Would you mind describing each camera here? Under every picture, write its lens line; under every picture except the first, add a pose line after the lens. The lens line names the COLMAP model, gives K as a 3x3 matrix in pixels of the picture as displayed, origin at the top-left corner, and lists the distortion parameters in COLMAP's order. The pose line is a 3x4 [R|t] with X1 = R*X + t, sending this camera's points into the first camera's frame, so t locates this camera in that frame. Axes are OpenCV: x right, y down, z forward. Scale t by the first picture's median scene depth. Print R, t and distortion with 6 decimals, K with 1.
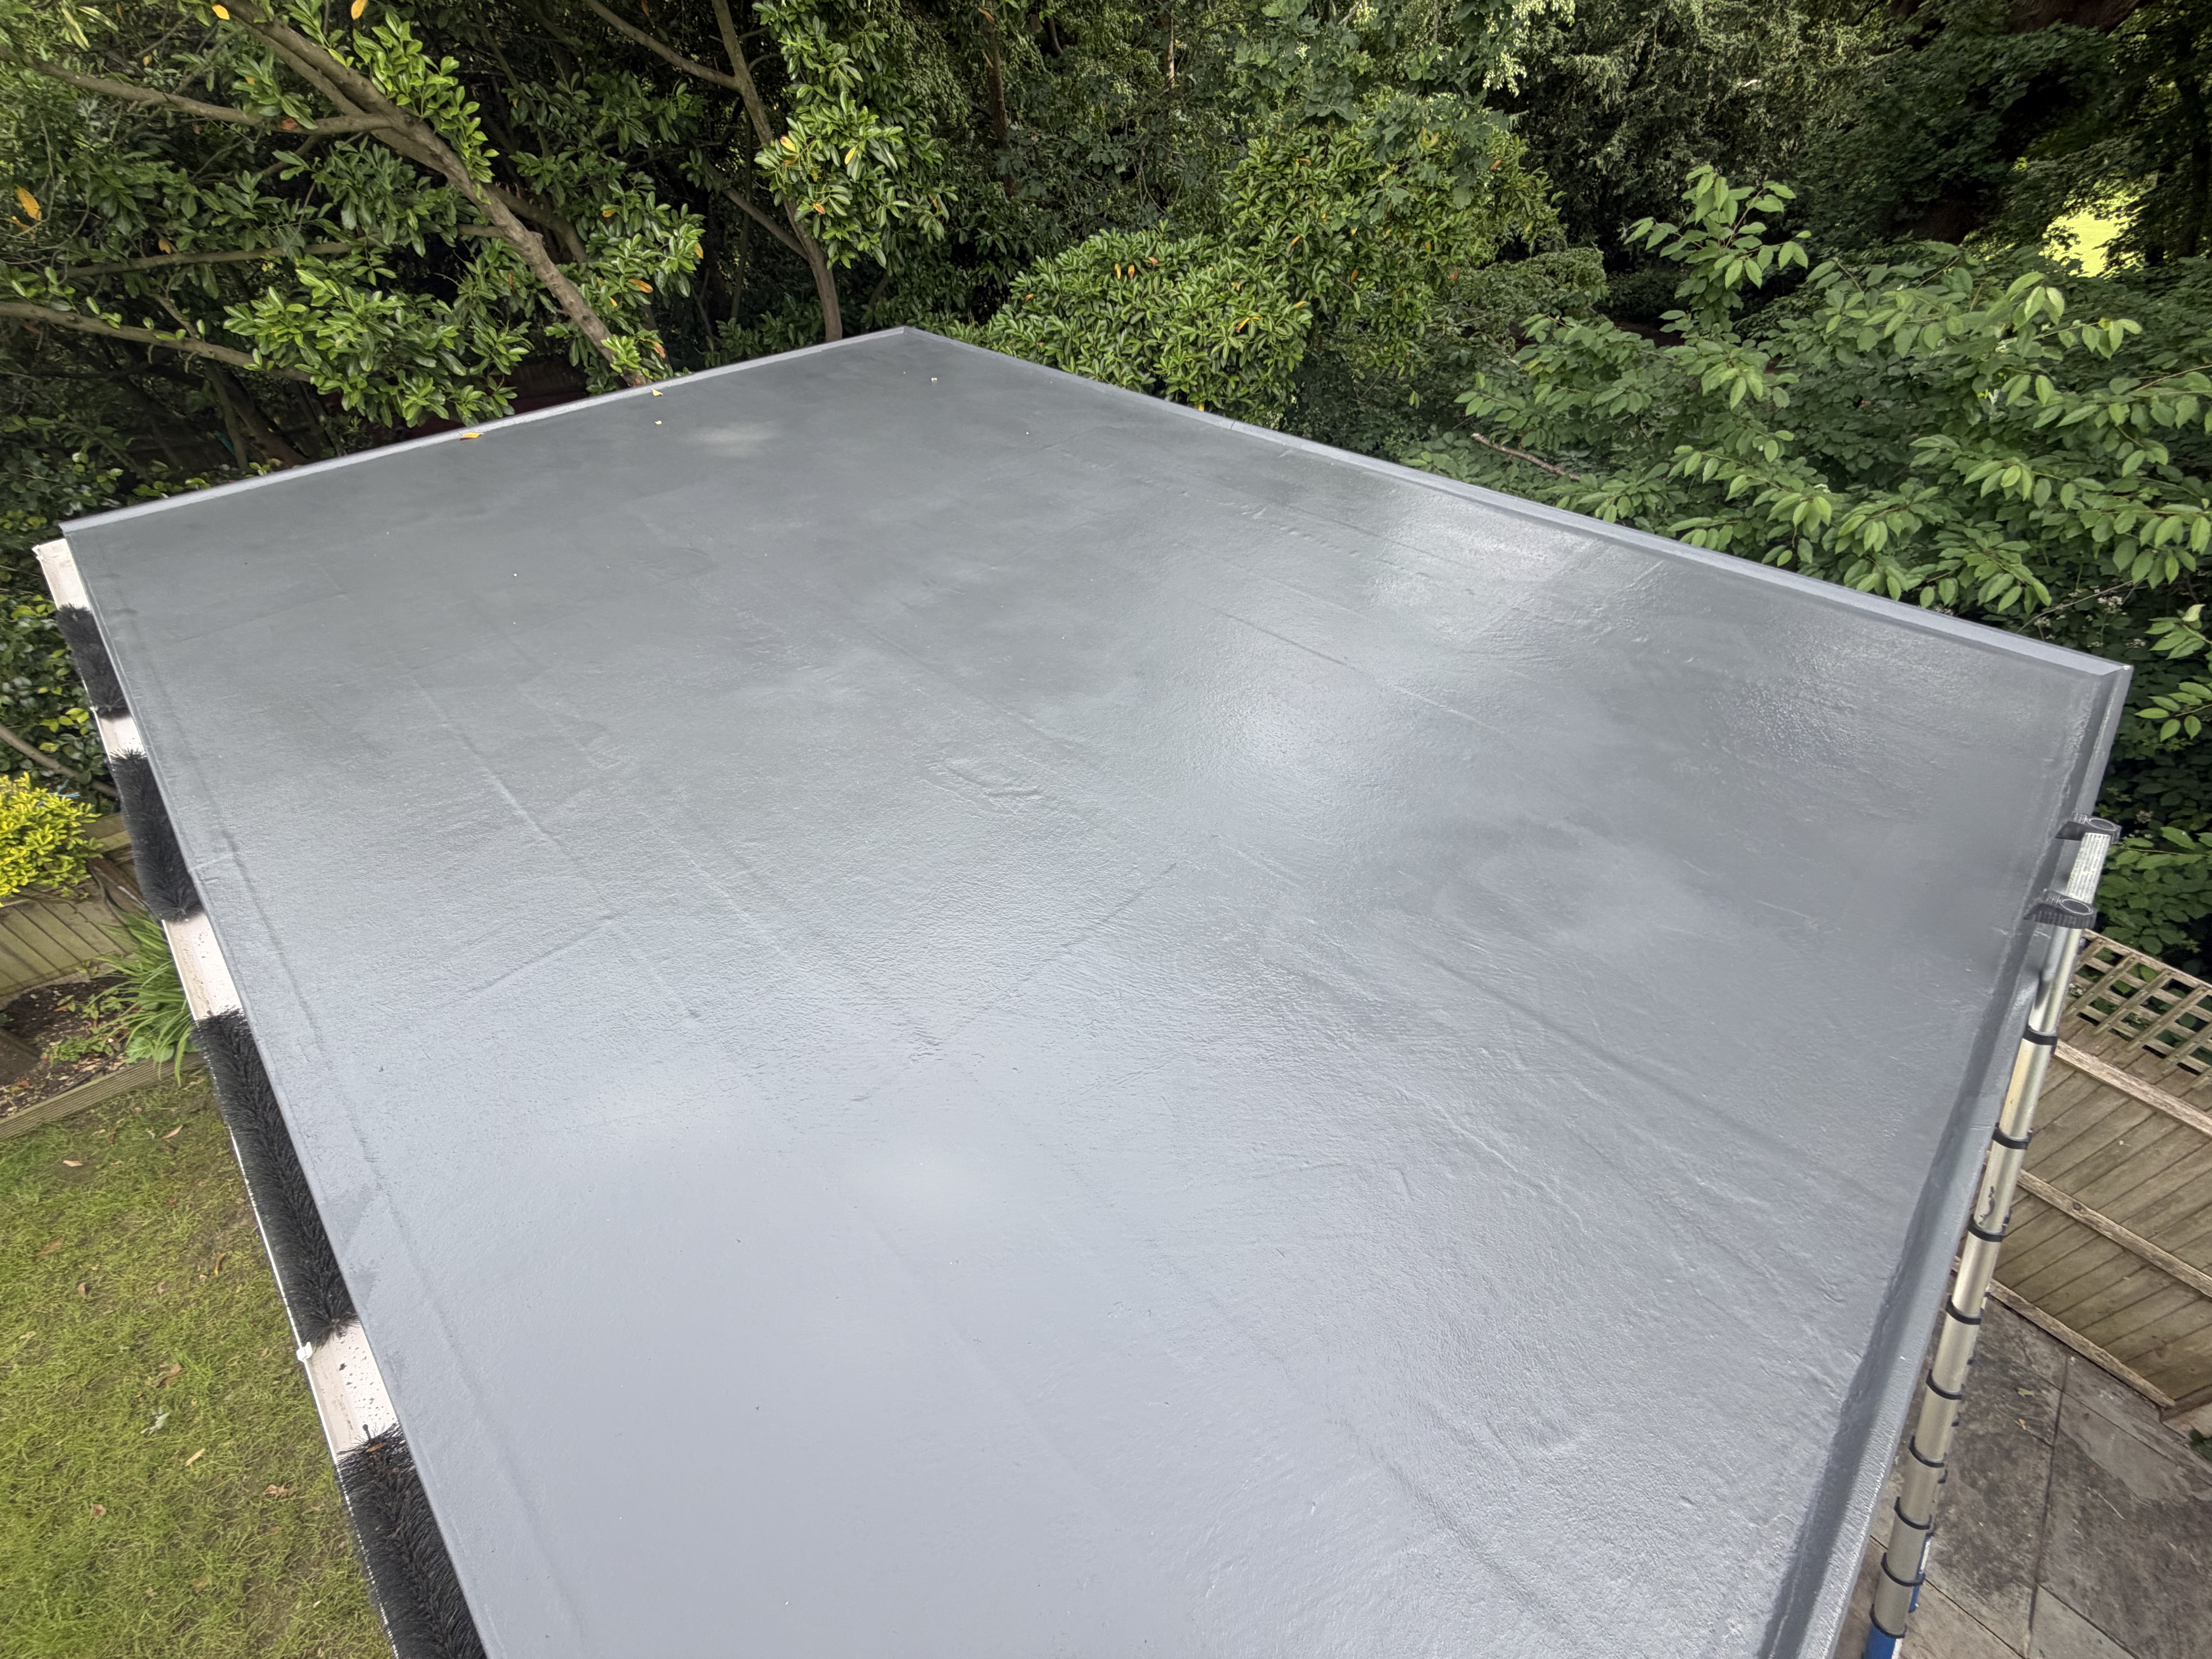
lens RADIAL K [[895.8, 0, 1103.4], [0, 895.8, 832.7], [0, 0, 1]] dist [-0.001879, 0.000305]
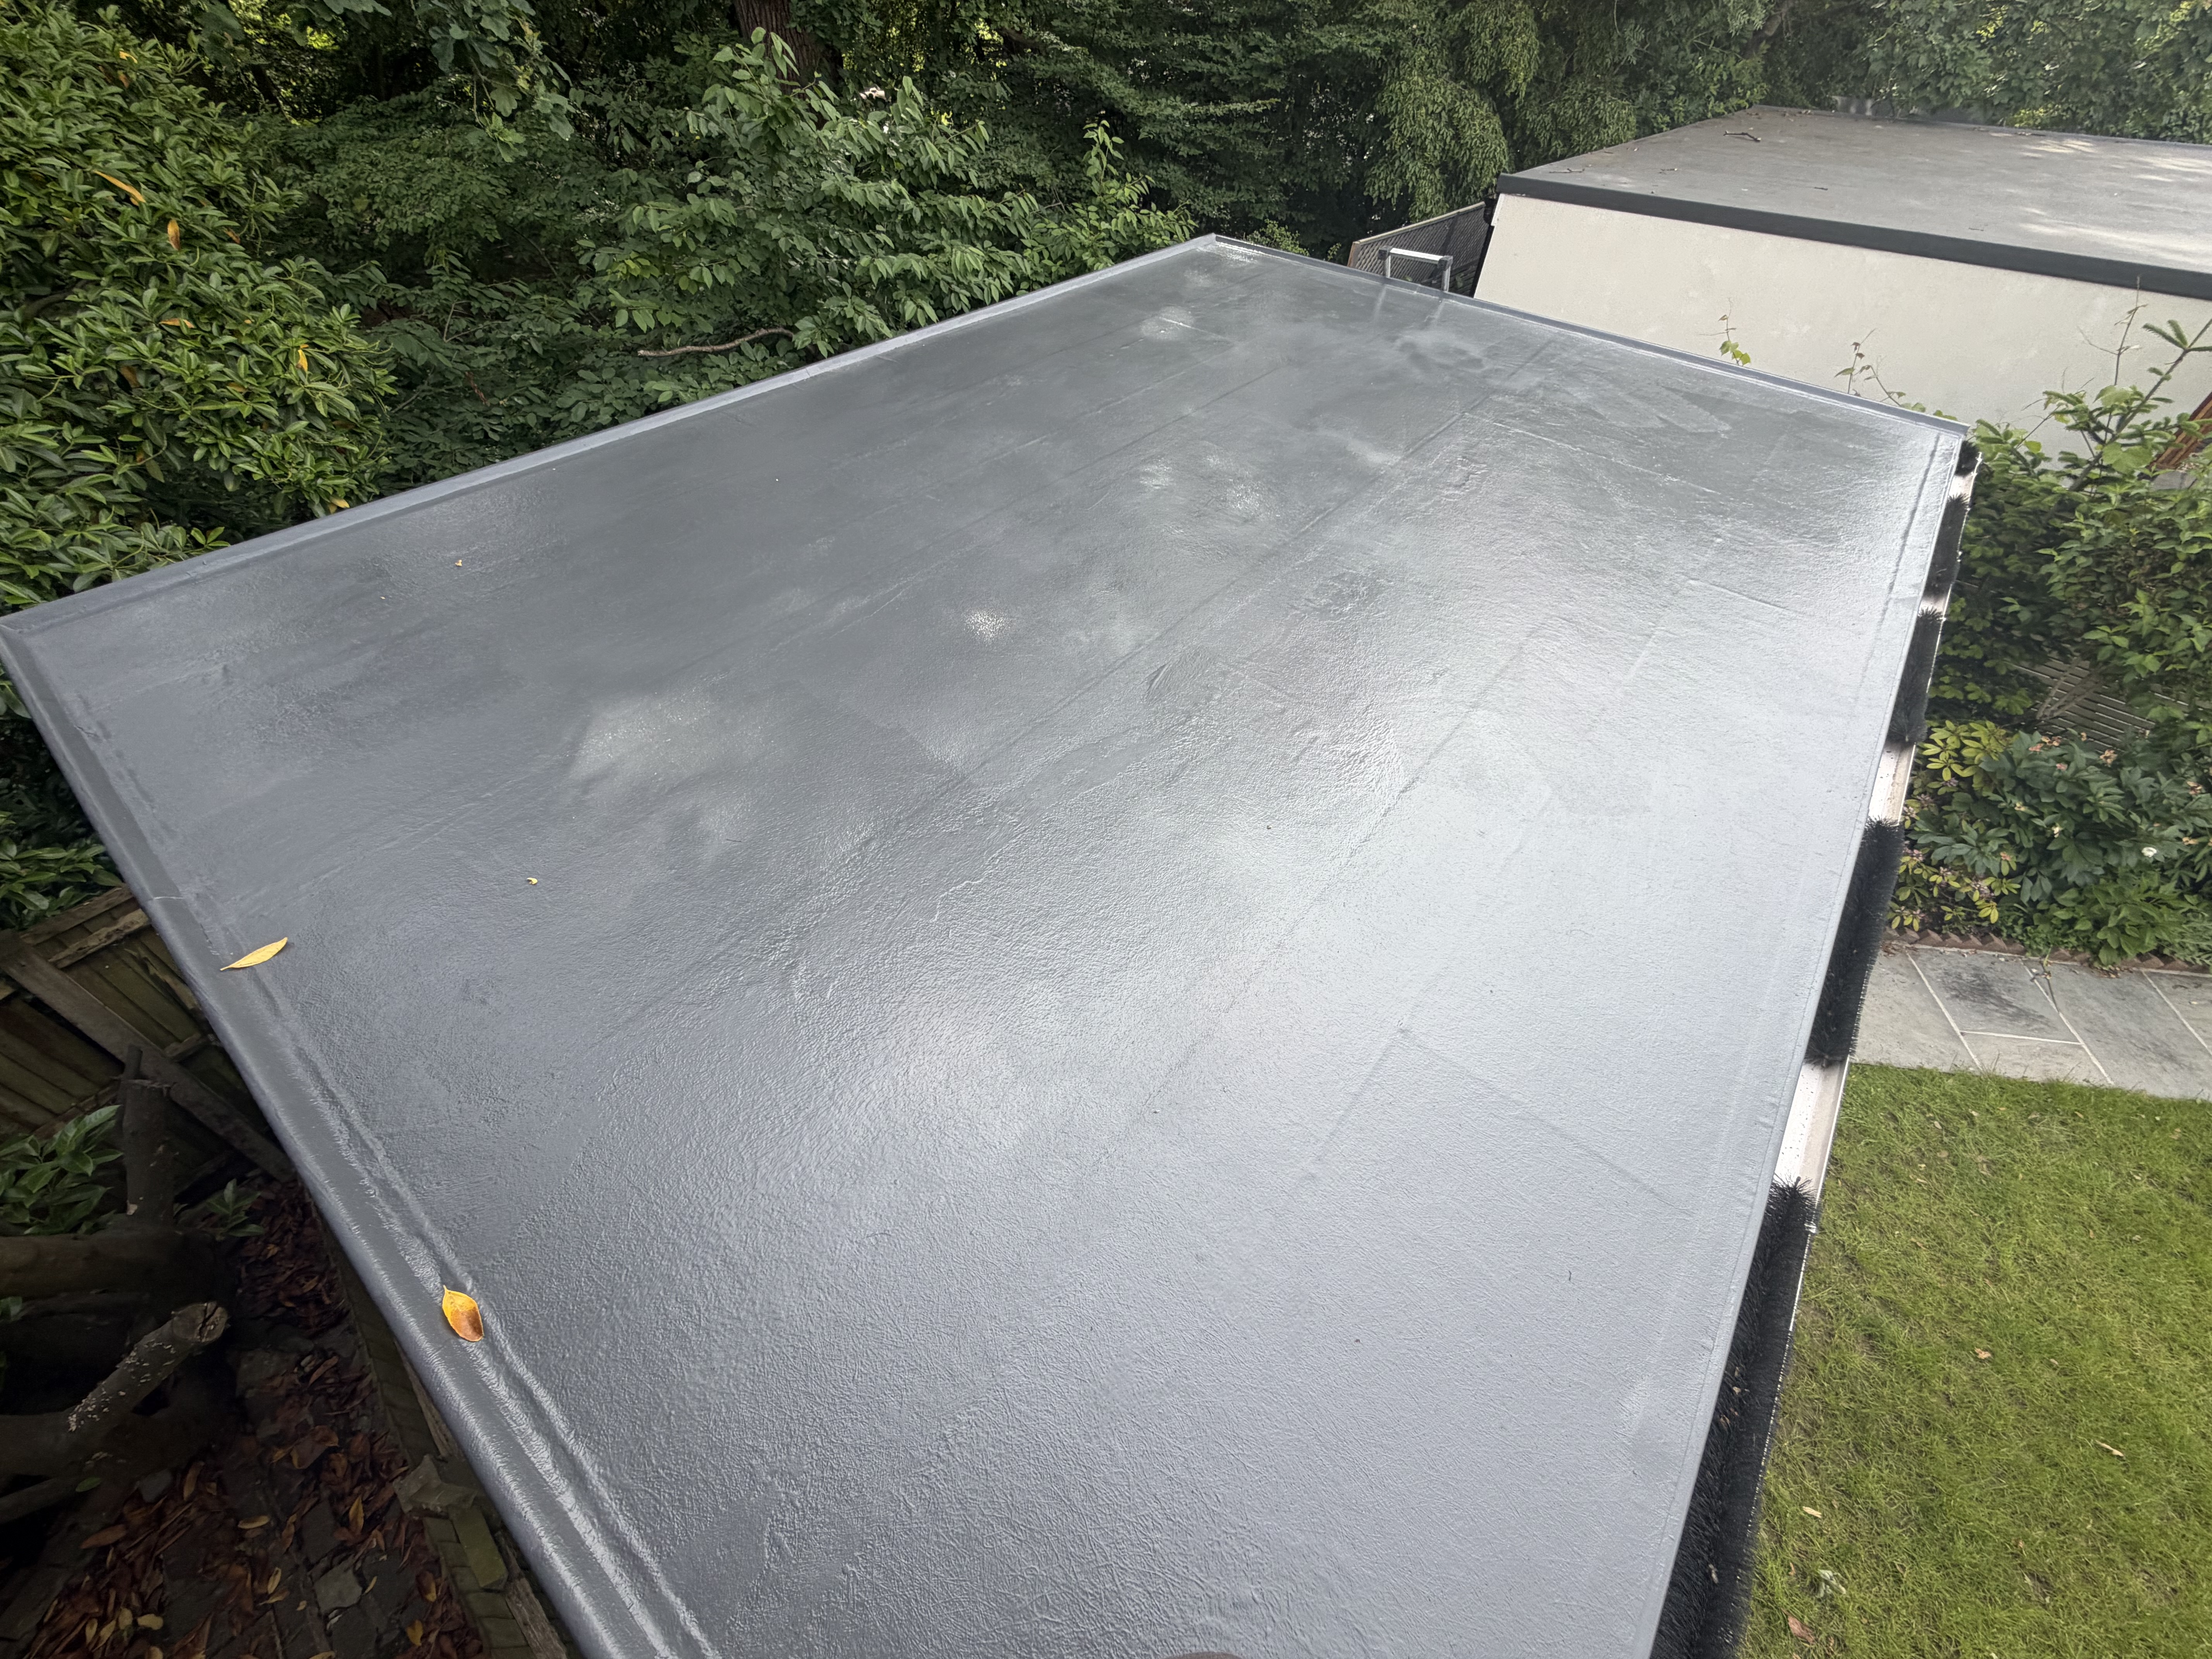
lens RADIAL K [[895.0, 0, 1108.4], [0, 895.0, 825.5], [0, 0, 1]] dist [0.000250, -0.000415]
pose [[-0.097284, -0.698690, 0.708780, -1.226503], [0.653166, 0.492516, 0.575155, -0.807378], [-0.750940, 0.518904, 0.408447, 0.941914]]
